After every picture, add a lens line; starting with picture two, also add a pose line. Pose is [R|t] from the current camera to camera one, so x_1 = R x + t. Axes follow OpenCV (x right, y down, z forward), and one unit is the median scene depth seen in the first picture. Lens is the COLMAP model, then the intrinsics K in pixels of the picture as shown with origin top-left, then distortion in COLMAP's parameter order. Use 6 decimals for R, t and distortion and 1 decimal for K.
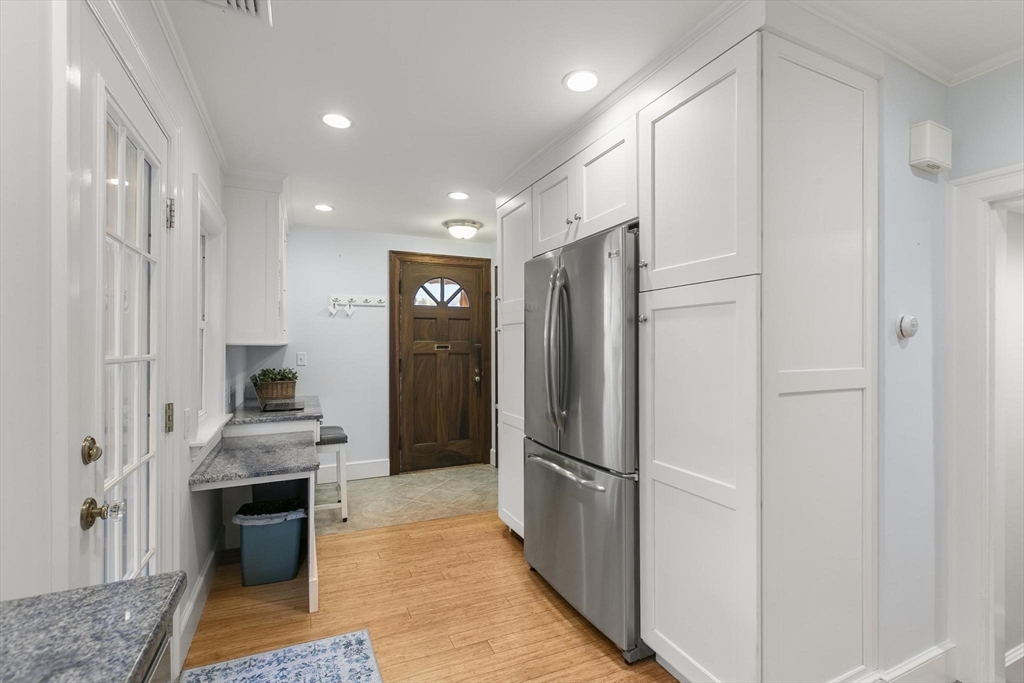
lens RADIAL K [[456.0, 0, 512.5], [0, 456.0, 344.4], [0, 0, 1]] dist [-0.001035, -0.000534]
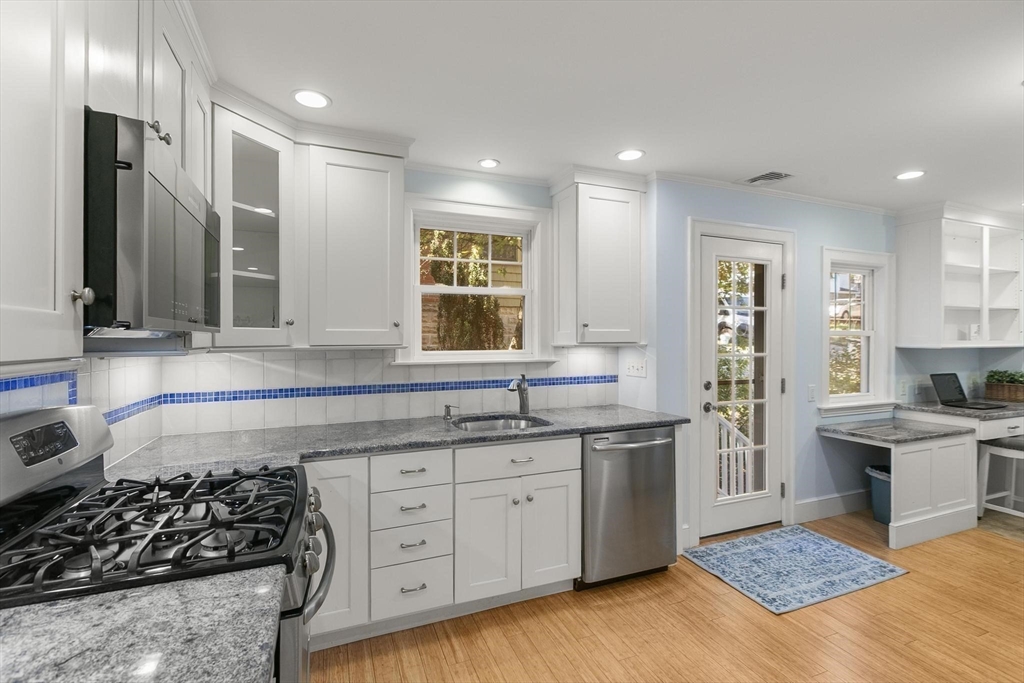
lens RADIAL K [[467.1, 0, 512.0], [0, 467.1, 341.5], [0, 0, 1]] dist [0.002734, 0.000219]
pose [[-0.045638, 0.003604, -0.998952, 0.763940], [0.002245, 0.999991, 0.003505, -0.023224], [0.998956, -0.002082, -0.045646, -0.042562]]
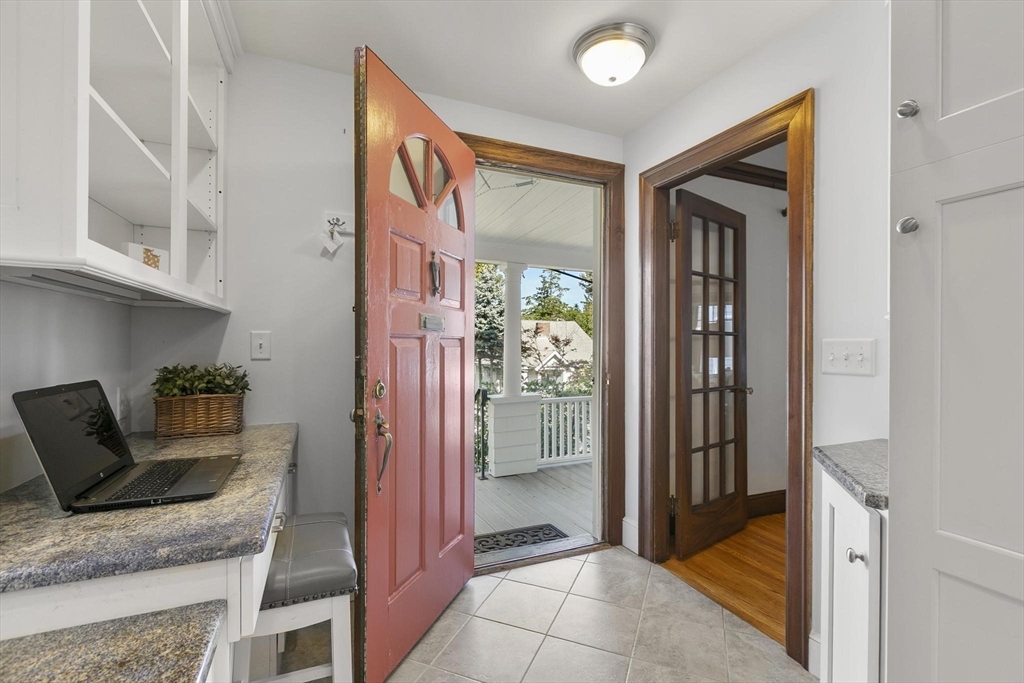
lens RADIAL K [[456.0, 0, 512.5], [0, 456.0, 344.4], [0, 0, 1]] dist [-0.001035, -0.000534]
pose [[0.999634, 0.007205, -0.026085, -0.283335], [-0.007099, 0.999966, 0.004188, 0.039932], [0.026114, -0.004002, 0.999651, 0.790500]]
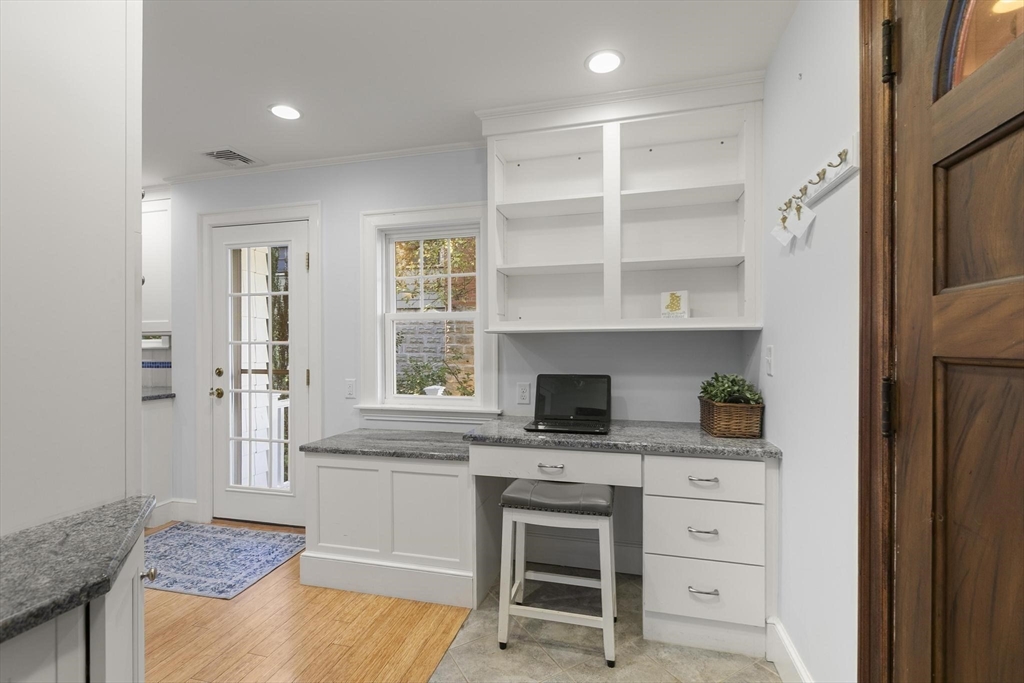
lens RADIAL K [[456.0, 0, 512.5], [0, 456.0, 344.4], [0, 0, 1]] dist [-0.001035, -0.000534]
pose [[-0.633050, 0.002609, -0.774106, 0.062321], [0.006341, 0.999978, -0.001815, 0.024558], [0.774085, -0.006058, -0.633053, 1.595196]]
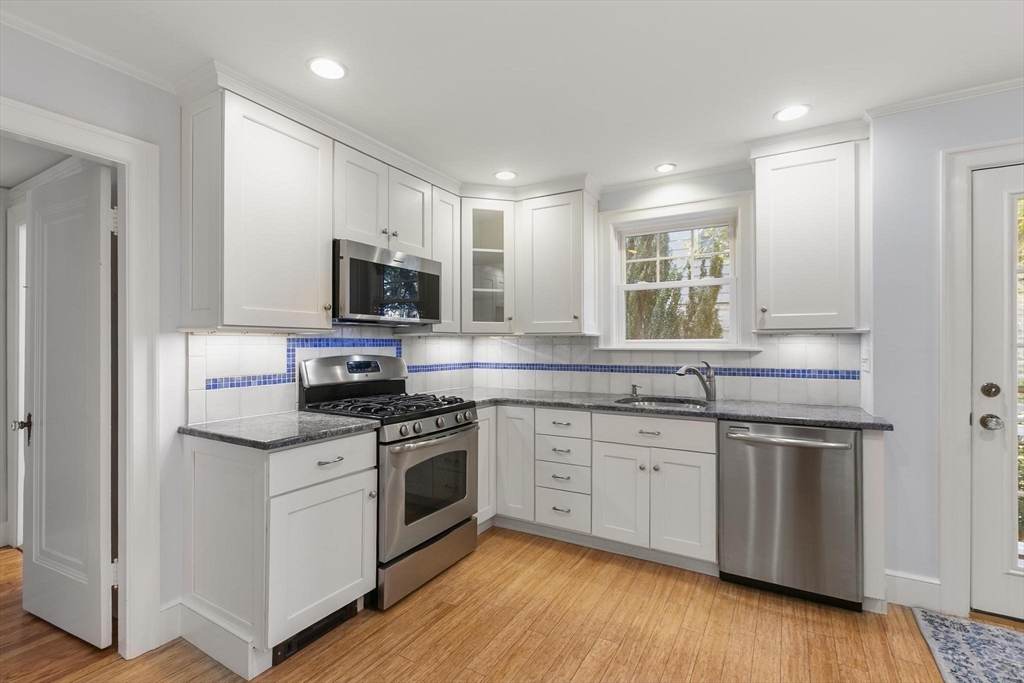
lens RADIAL K [[463.3, 0, 512.8], [0, 463.3, 347.4], [0, 0, 1]] dist [0.001777, -0.000007]
pose [[-0.819868, 0.000283, -0.572552, 0.690807], [-0.002657, 0.999987, 0.004300, 0.016186], [0.572546, 0.005047, -0.819857, 0.528323]]
